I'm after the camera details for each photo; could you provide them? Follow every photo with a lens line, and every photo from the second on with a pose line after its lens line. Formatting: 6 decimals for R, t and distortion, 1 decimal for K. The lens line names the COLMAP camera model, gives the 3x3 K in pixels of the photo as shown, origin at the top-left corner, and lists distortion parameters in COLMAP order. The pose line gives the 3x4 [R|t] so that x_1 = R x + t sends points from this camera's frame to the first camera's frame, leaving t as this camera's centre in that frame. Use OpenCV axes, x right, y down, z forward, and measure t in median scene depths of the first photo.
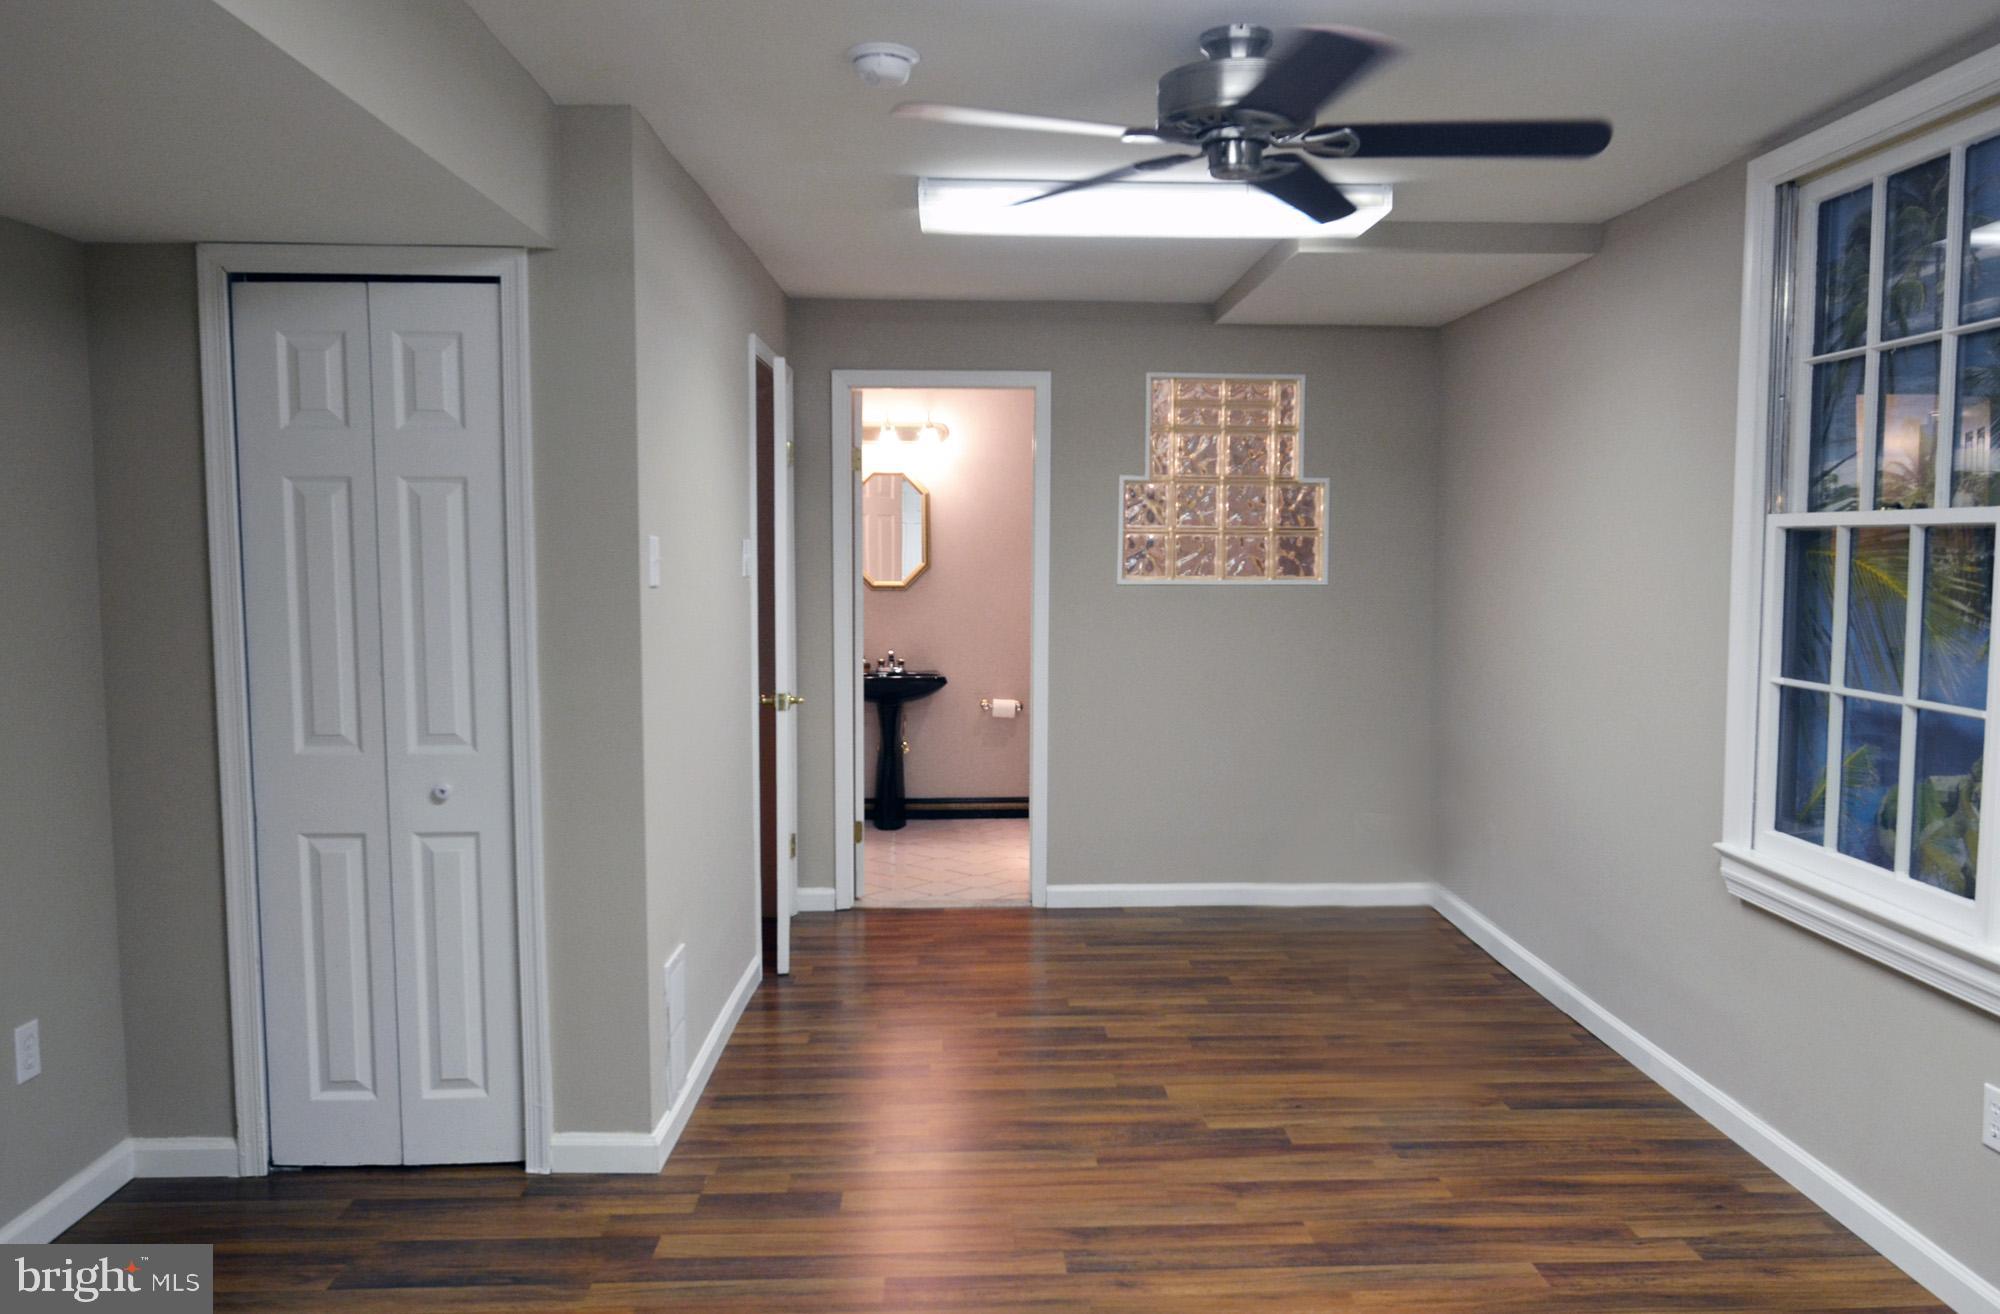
lens RADIAL K [[1448.8, 0, 1042.0], [0, 1448.8, 657.0], [0, 0, 1]] dist [0.000214, -0.005472]
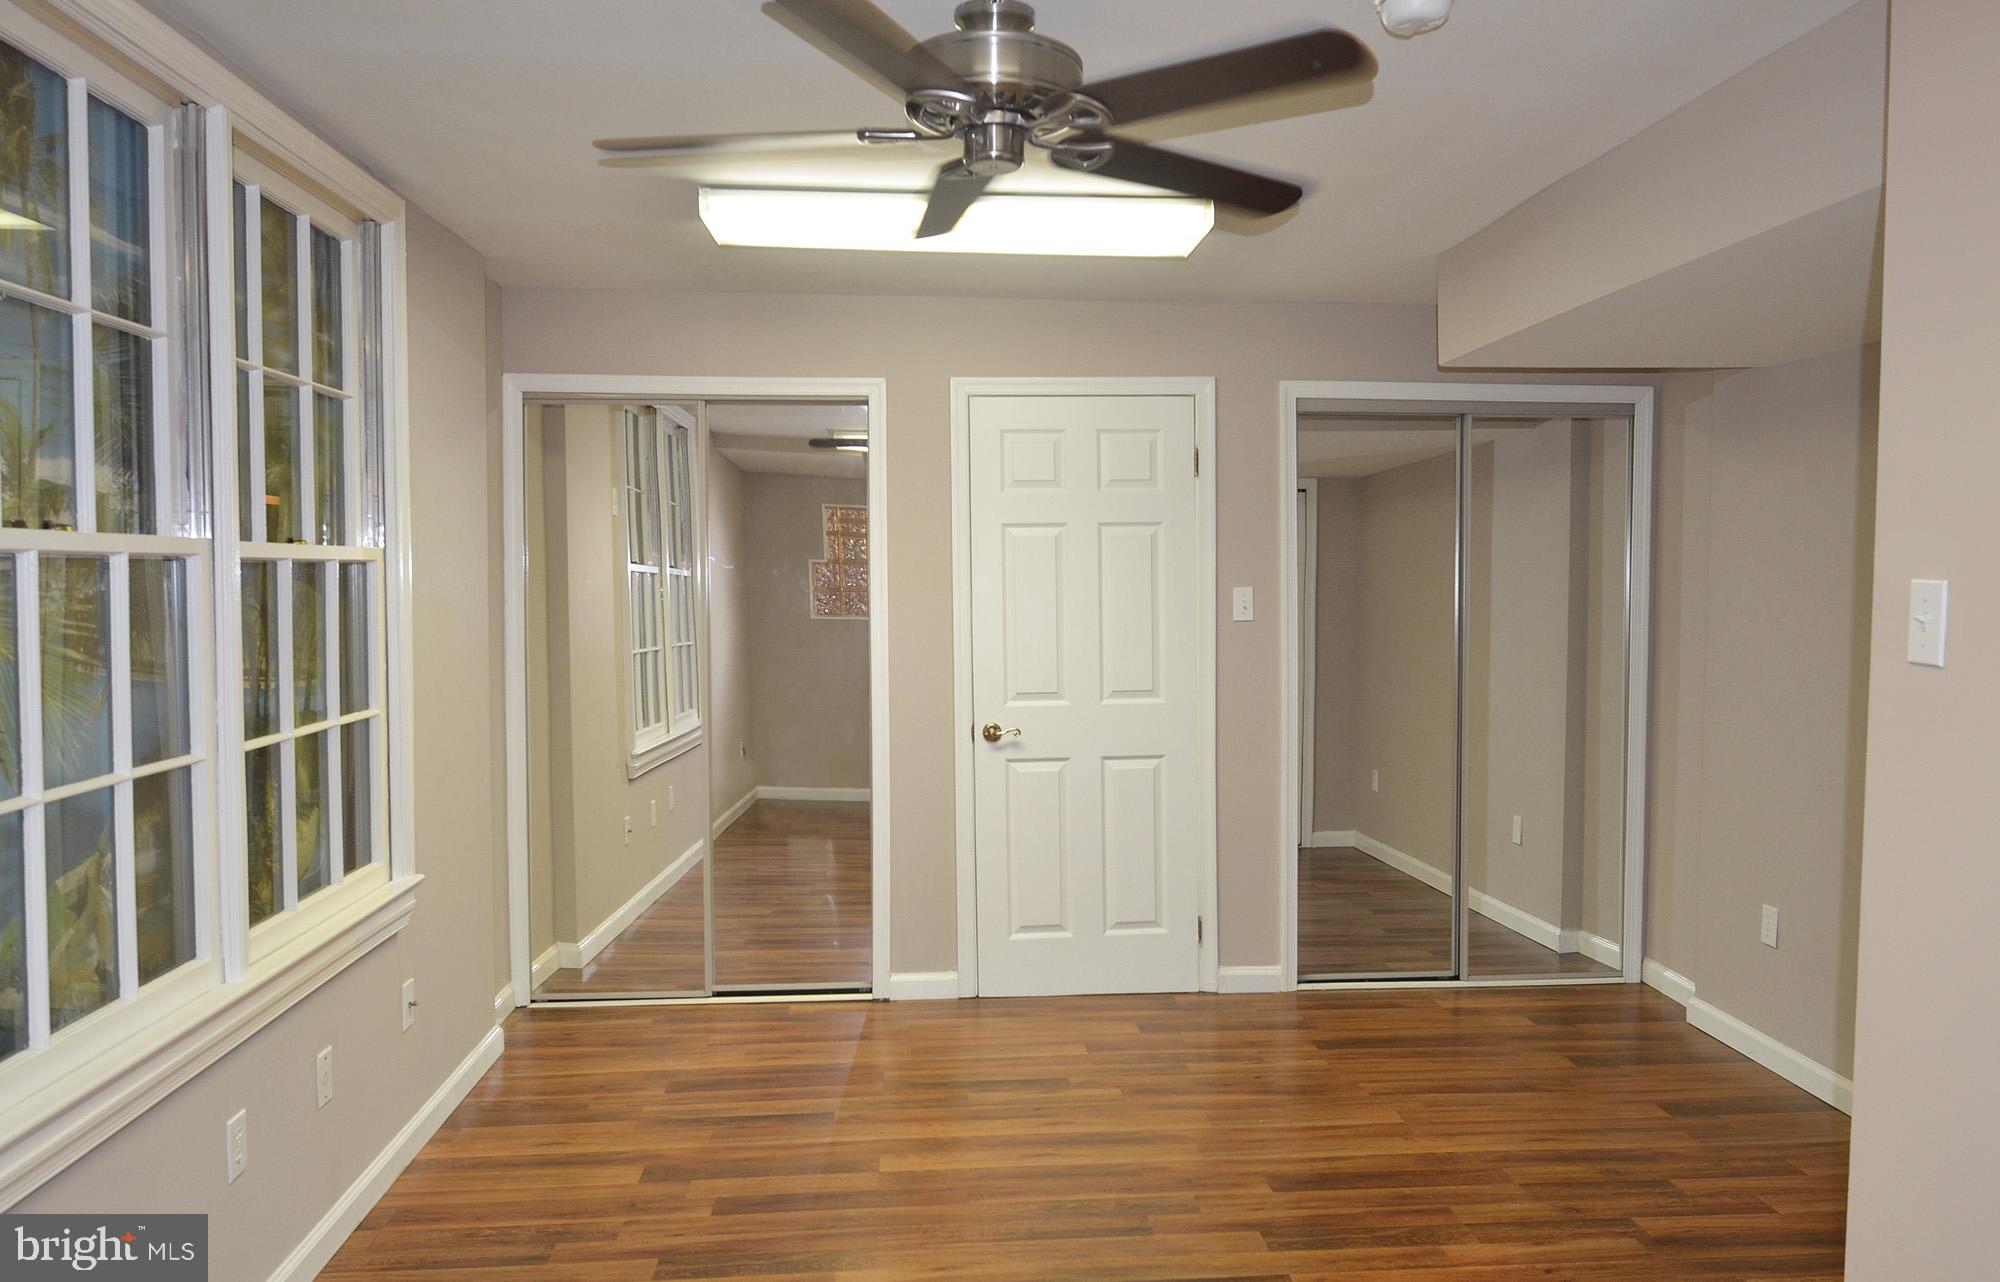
lens RADIAL K [[1553.2, 0, 1000.0], [0, 1553.2, 641.0], [0, 0, 1]] dist [0.000017, -0.000445]
pose [[-0.997990, -0.016019, -0.061307, 0.144517], [-0.023144, 0.992822, 0.117337, -0.127197], [0.058987, 0.118520, -0.991198, 1.543241]]
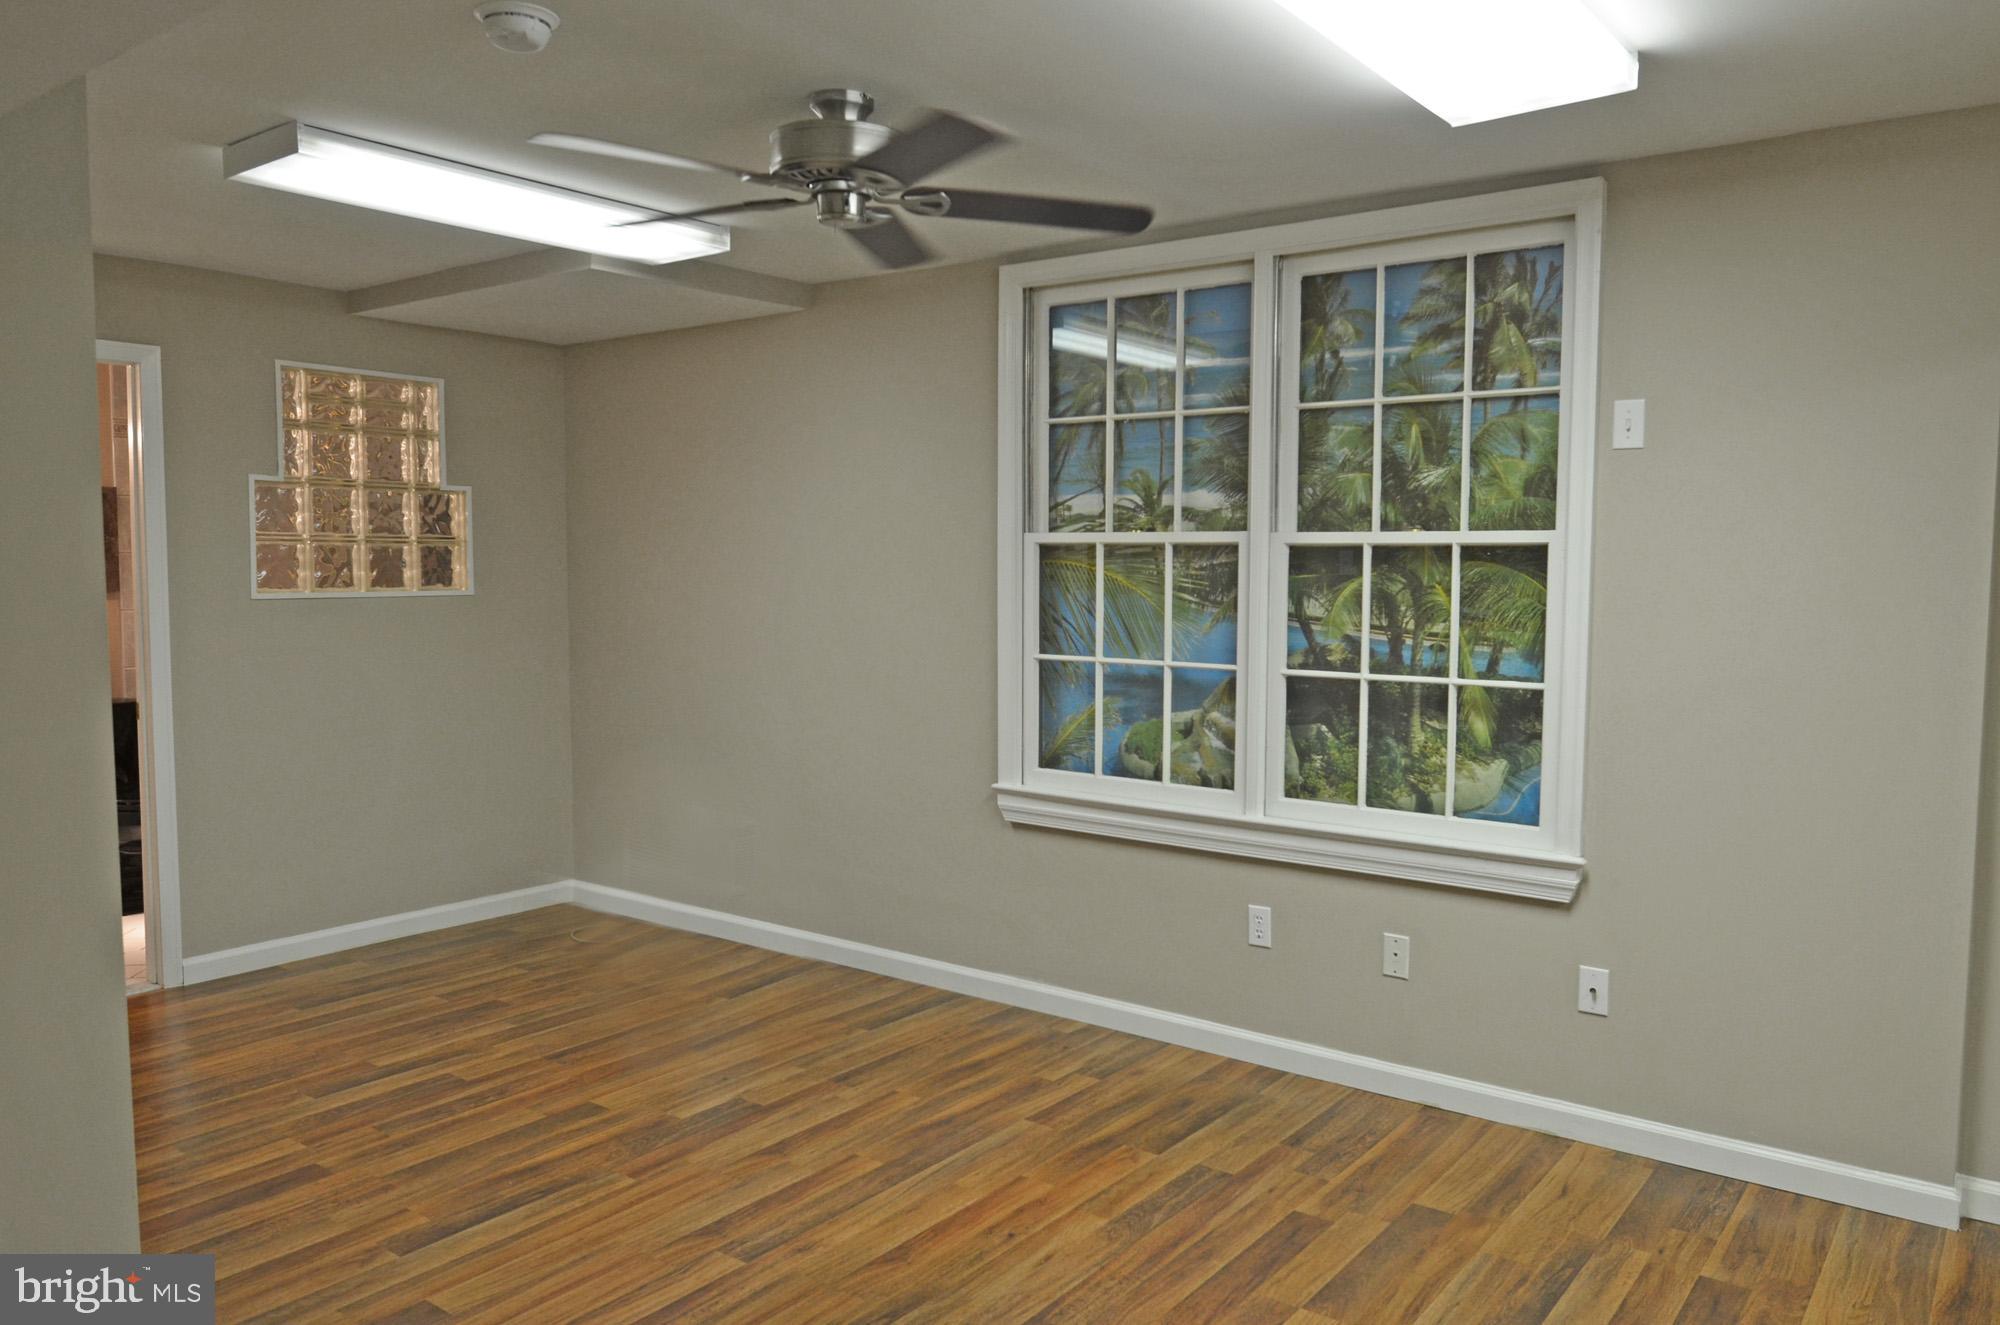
lens RADIAL K [[1415.7, 0, 1023.8], [0, 1415.7, 663.5], [0, 0, 1]] dist [0.001570, -0.026430]
pose [[0.637091, -0.055216, 0.768808, -0.494274], [0.055995, 0.998111, 0.025283, -0.010950], [-0.768752, 0.026942, 0.638979, 0.160742]]
